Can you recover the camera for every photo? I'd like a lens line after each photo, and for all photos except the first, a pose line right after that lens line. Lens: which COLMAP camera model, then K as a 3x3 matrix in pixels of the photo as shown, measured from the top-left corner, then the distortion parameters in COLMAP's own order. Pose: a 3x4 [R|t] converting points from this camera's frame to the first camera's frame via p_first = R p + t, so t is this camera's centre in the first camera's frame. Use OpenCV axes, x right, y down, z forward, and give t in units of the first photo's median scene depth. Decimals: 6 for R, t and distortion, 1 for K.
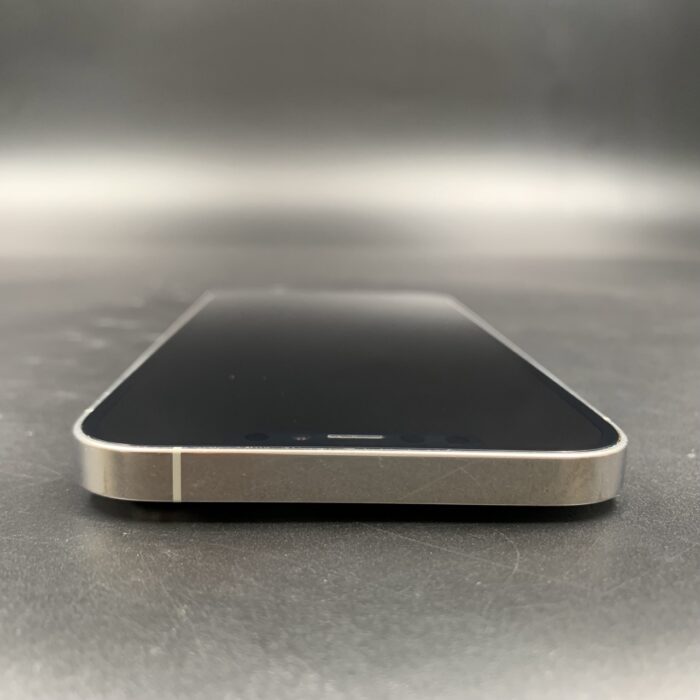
lens RADIAL K [[892.4, 0, 348.8], [0, 892.4, 357.0], [0, 0, 1]] dist [0.125086, 0.000000]
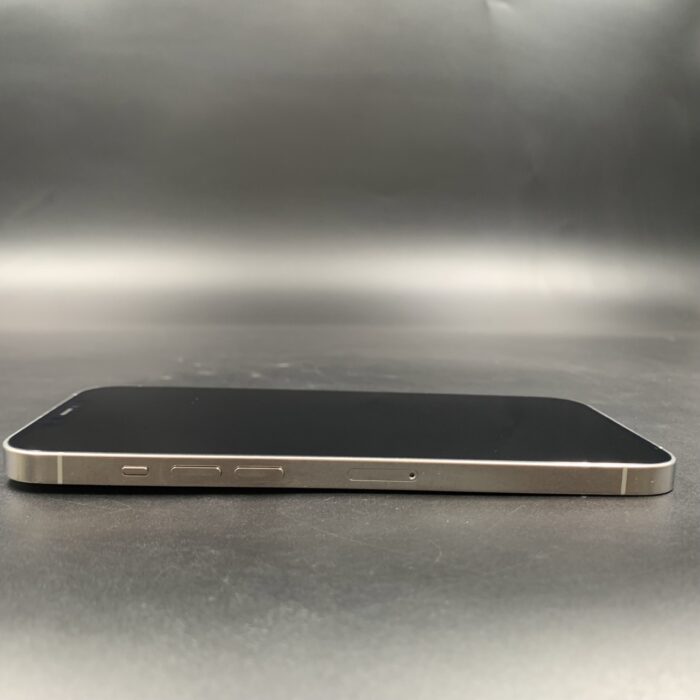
lens RADIAL K [[892.4, 0, 345.9], [0, 892.4, 345.9], [0, 0, 1]] dist [0.125086, 0.000000]
pose [[0.999957, 0.005005, -0.007757, 0.043588], [-0.005632, 0.996525, -0.083098, -0.006479], [0.007315, 0.083138, 0.996511, -0.660738]]
